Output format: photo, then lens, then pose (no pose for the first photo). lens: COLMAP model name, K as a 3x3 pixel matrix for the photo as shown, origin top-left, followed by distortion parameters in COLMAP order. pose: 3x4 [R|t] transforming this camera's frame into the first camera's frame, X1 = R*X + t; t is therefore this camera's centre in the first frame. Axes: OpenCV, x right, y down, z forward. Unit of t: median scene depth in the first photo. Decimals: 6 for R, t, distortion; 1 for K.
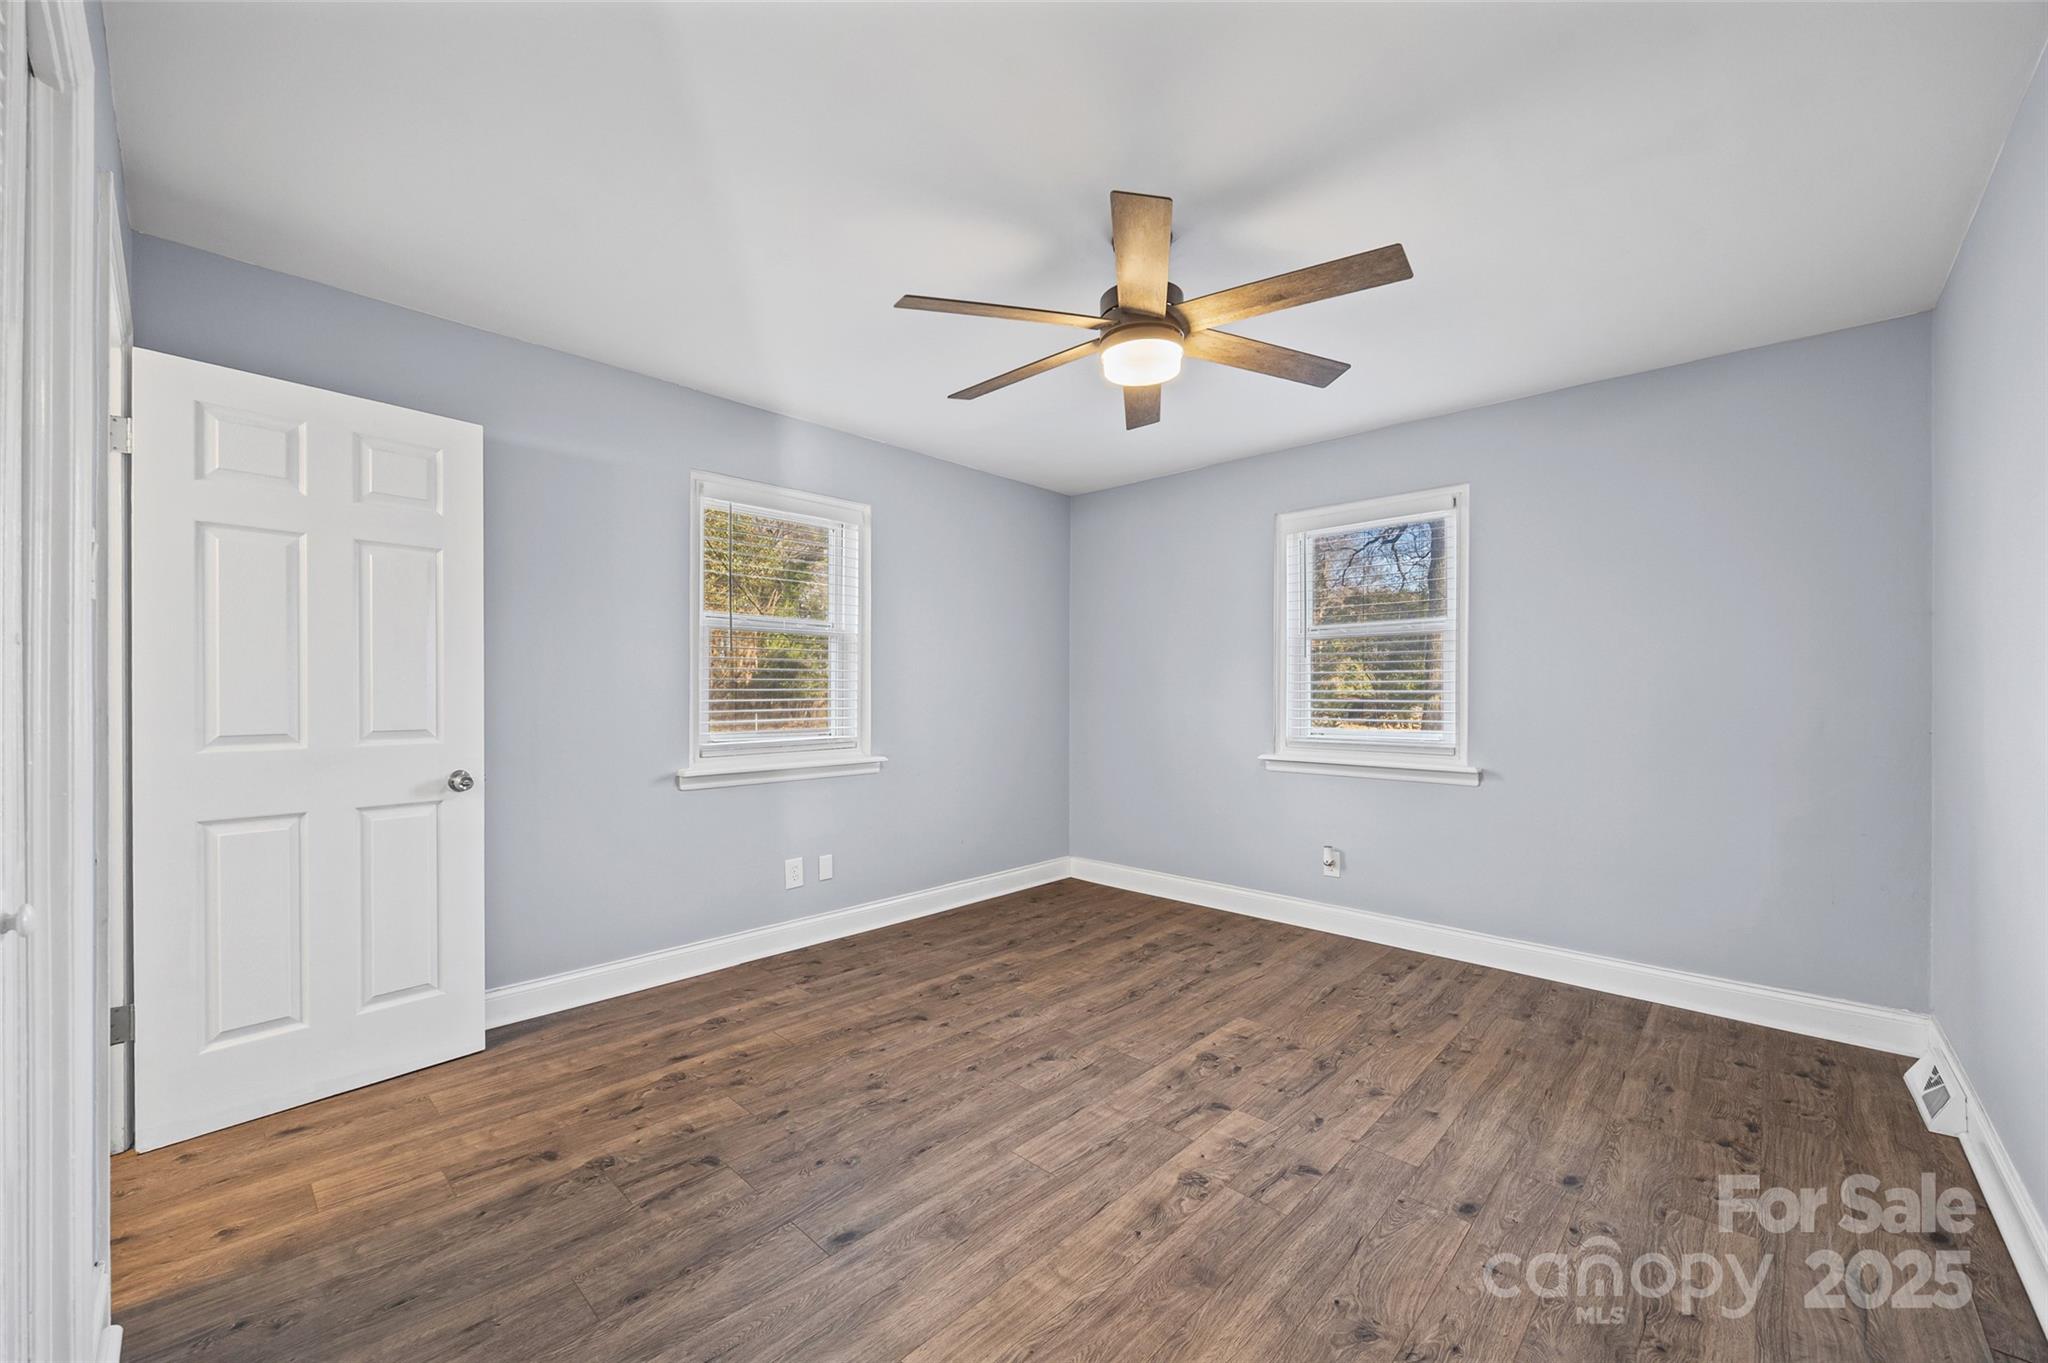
lens RADIAL K [[792.0, 0, 1018.2], [0, 792.0, 692.2], [0, 0, 1]] dist [-0.003601, -0.000149]
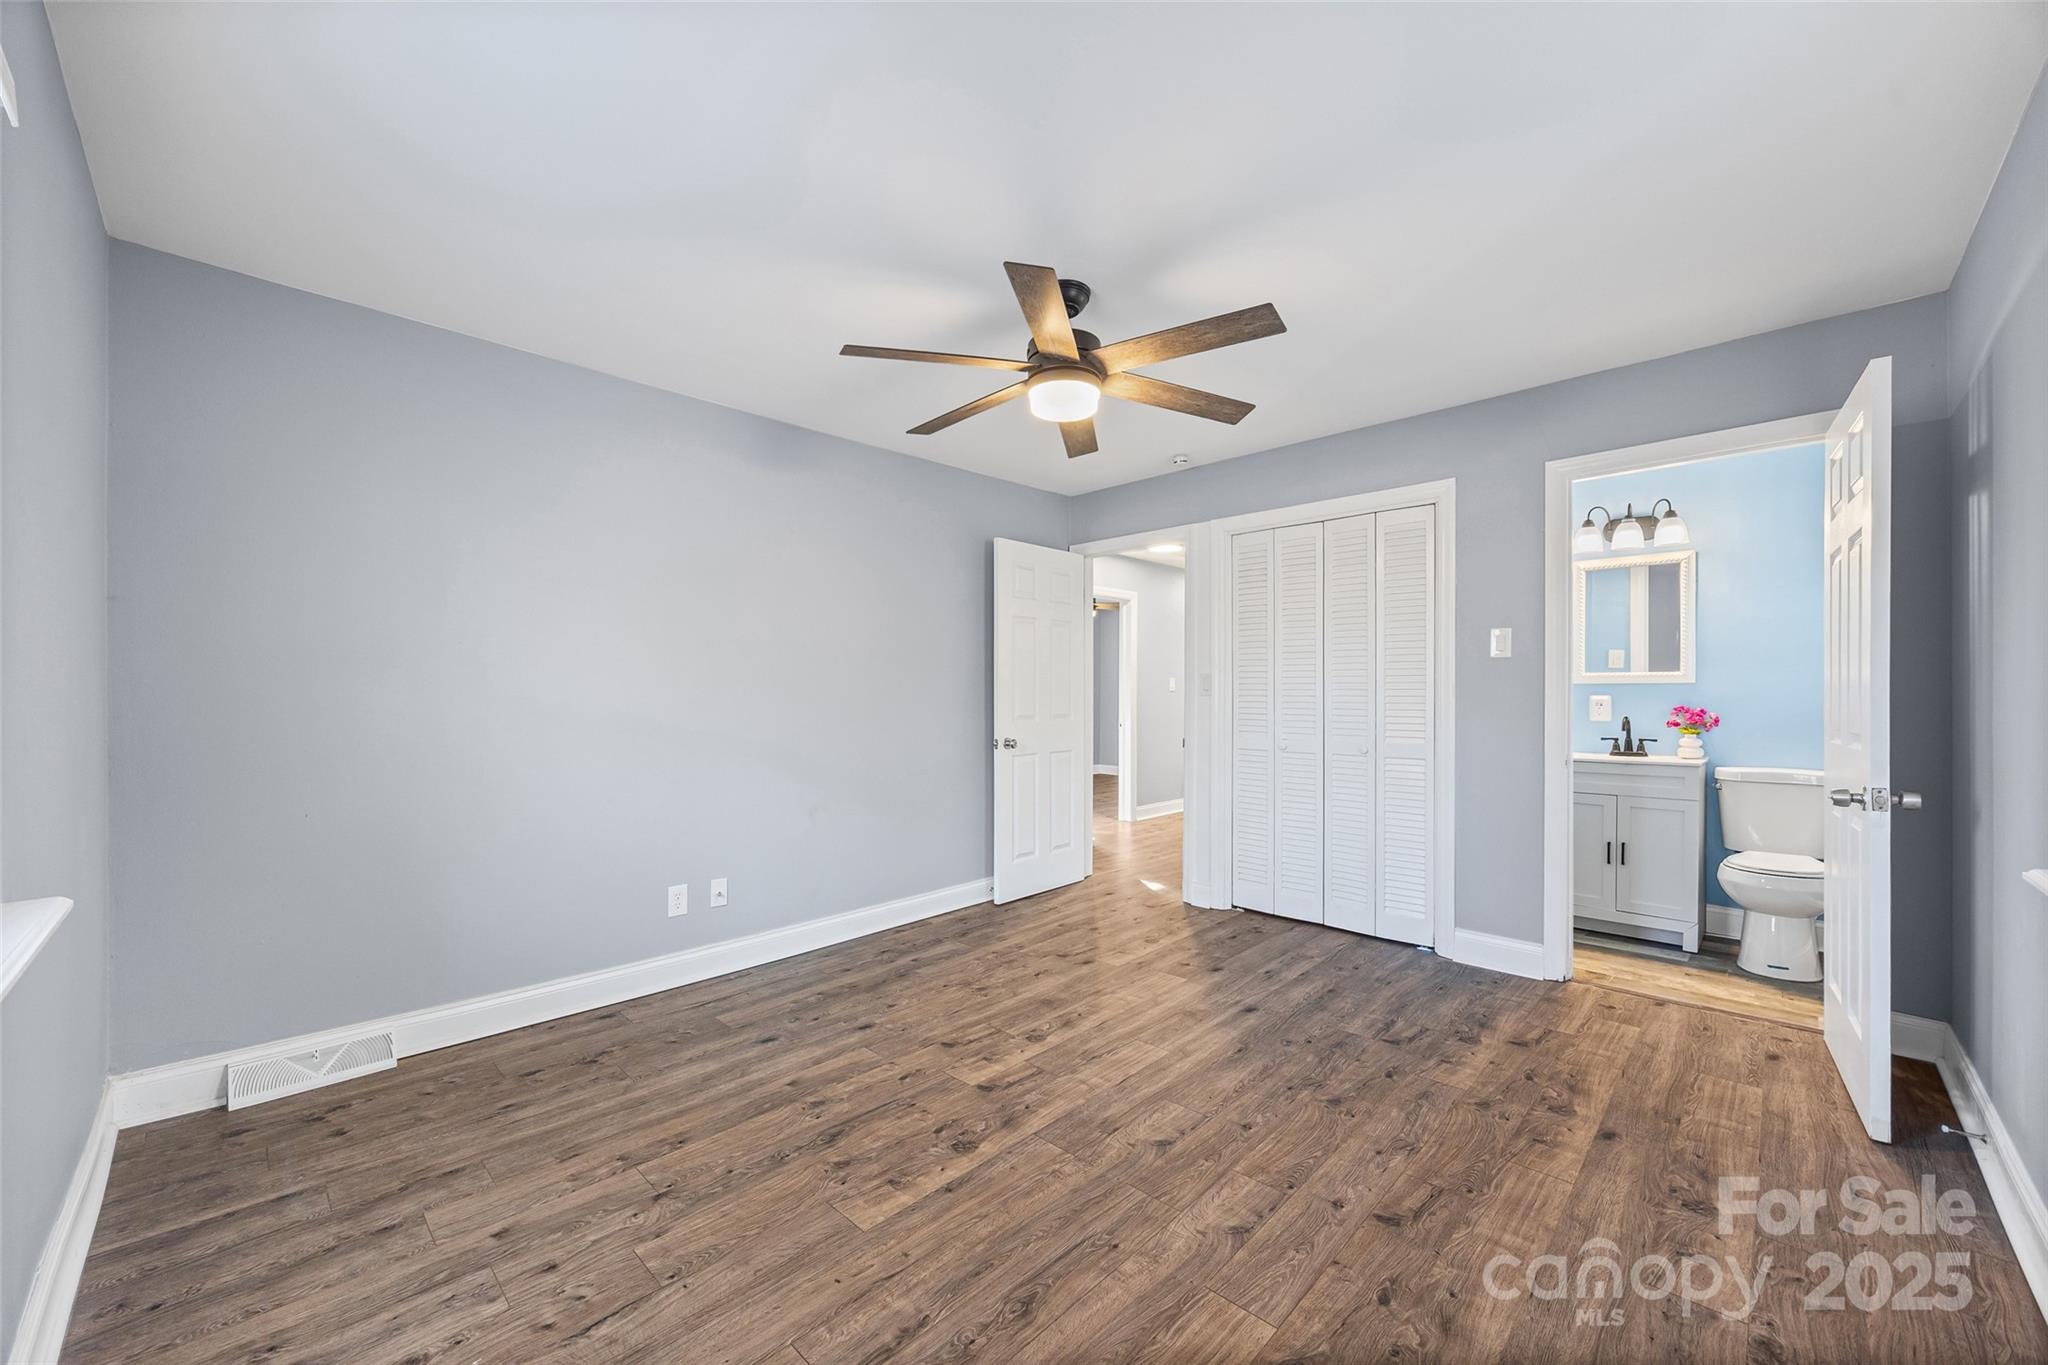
lens RADIAL K [[792.0, 0, 1022.7], [0, 792.0, 692.9], [0, 0, 1]] dist [-0.003601, -0.000149]
pose [[-0.999962, 0.002129, 0.008502, 0.196498], [0.002067, 0.999972, -0.007237, 0.007778], [-0.008517, -0.007219, -0.999938, 2.057469]]
